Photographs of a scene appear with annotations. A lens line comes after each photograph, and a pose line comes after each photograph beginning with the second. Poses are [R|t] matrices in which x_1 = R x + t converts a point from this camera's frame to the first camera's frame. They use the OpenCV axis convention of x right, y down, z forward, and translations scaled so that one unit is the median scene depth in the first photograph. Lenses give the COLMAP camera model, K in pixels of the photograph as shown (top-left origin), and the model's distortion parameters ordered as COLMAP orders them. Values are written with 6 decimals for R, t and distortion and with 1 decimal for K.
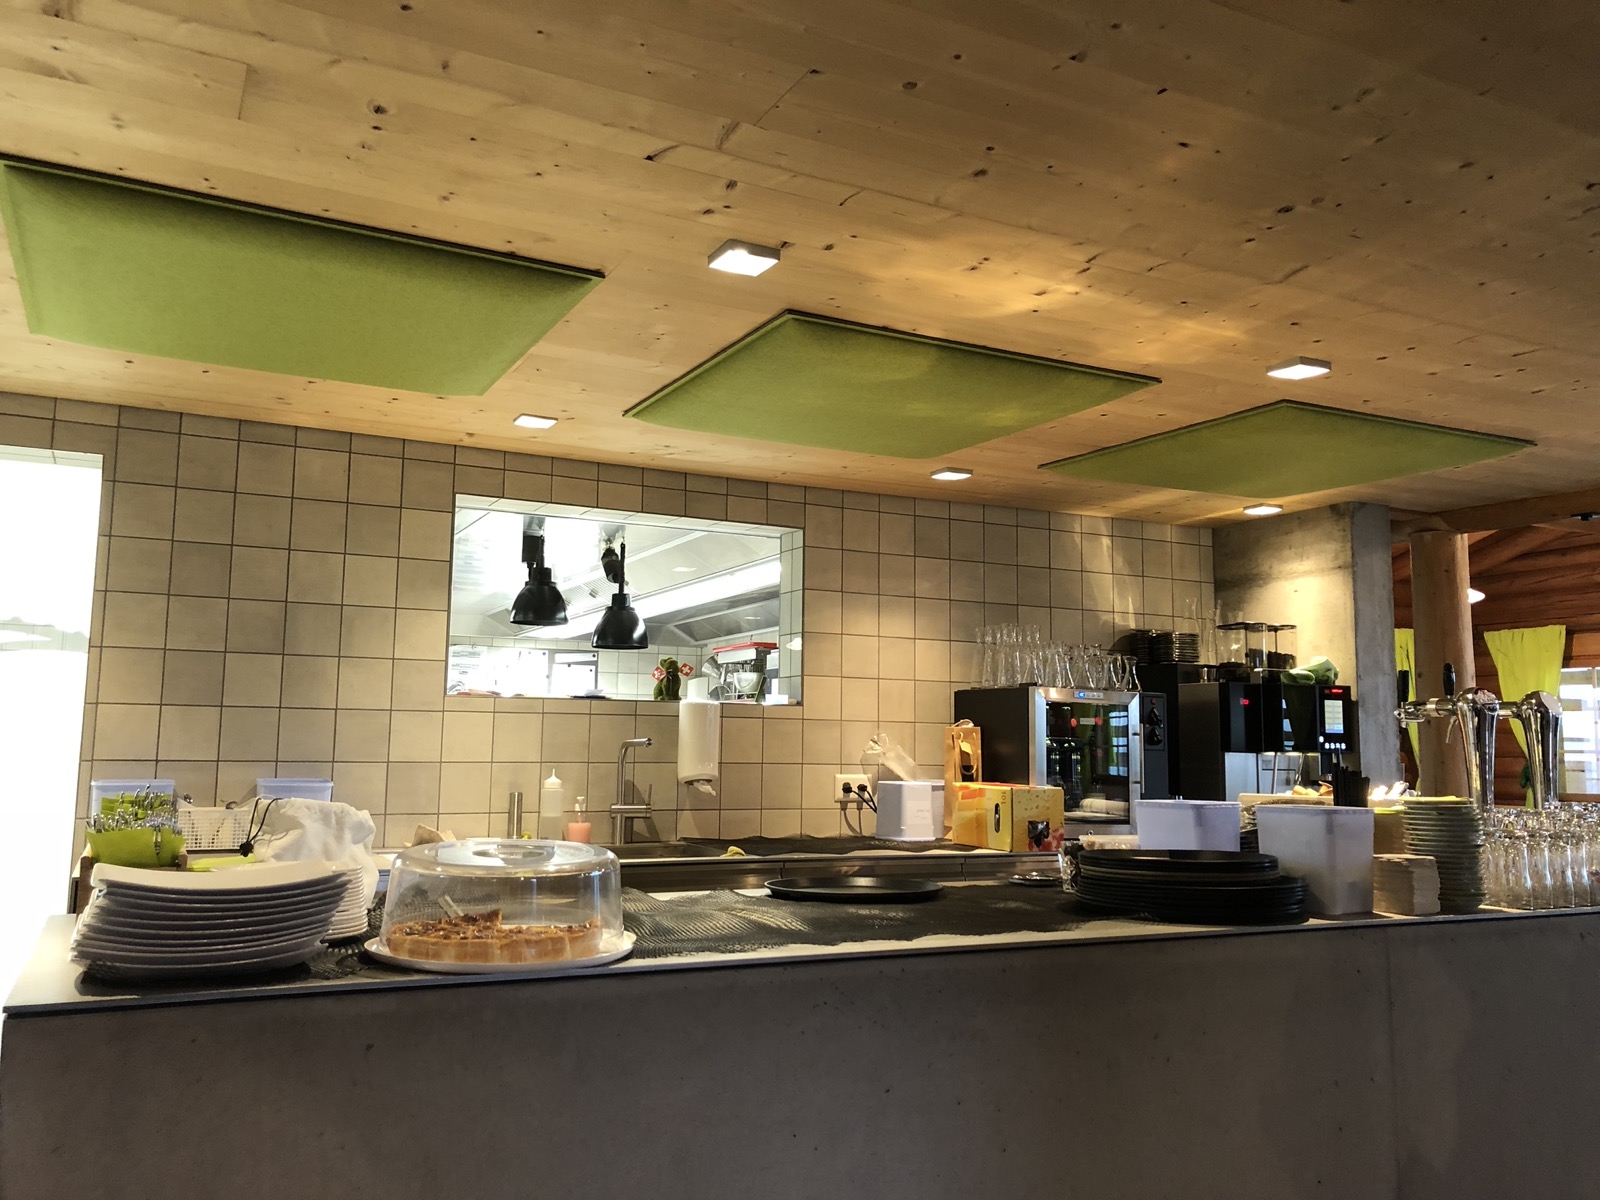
lens RADIAL K [[1322.2, 0, 811.6], [0, 1322.2, 610.7], [0, 0, 1]] dist [0.045726, -0.007268]
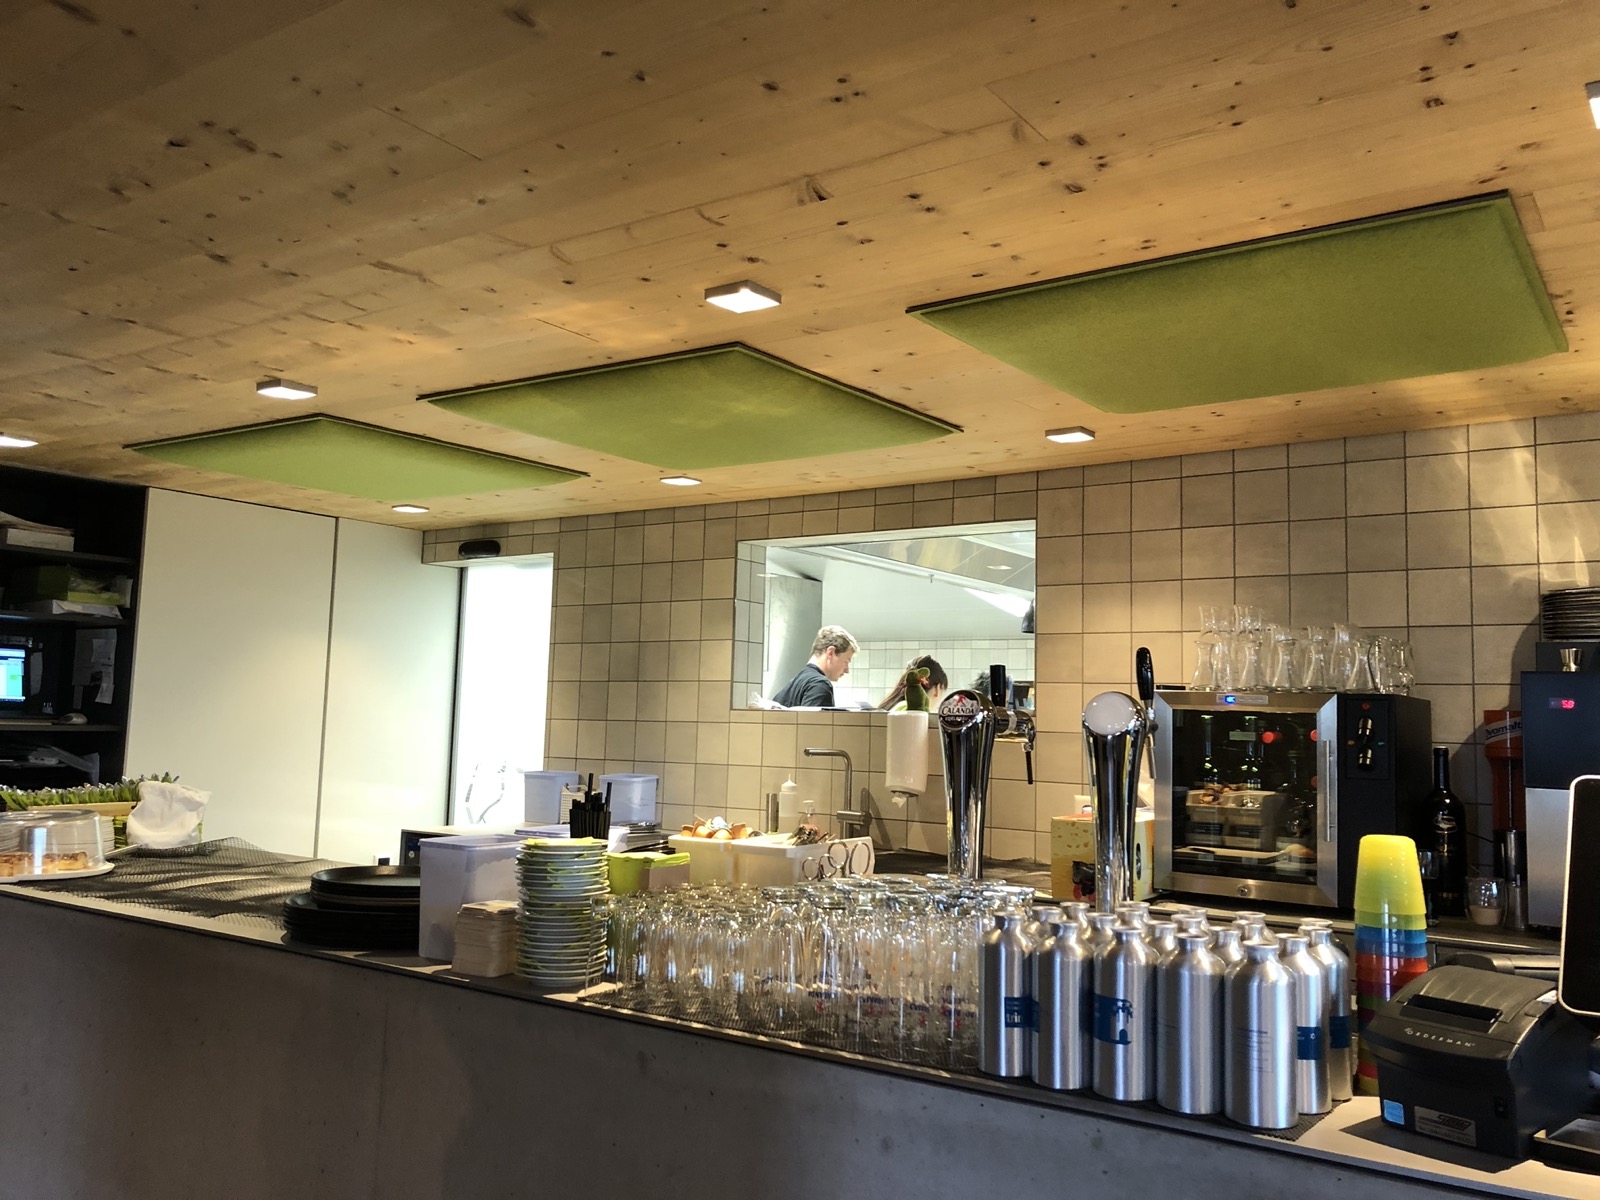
lens RADIAL K [[1322.2, 0, 812.5], [0, 1322.2, 587.6], [0, 0, 1]] dist [0.045726, -0.007268]
pose [[0.457785, -0.090849, -0.884409, 0.767298], [0.075732, 0.995135, -0.063023, 0.031968], [0.885832, -0.038127, 0.462438, 0.475325]]
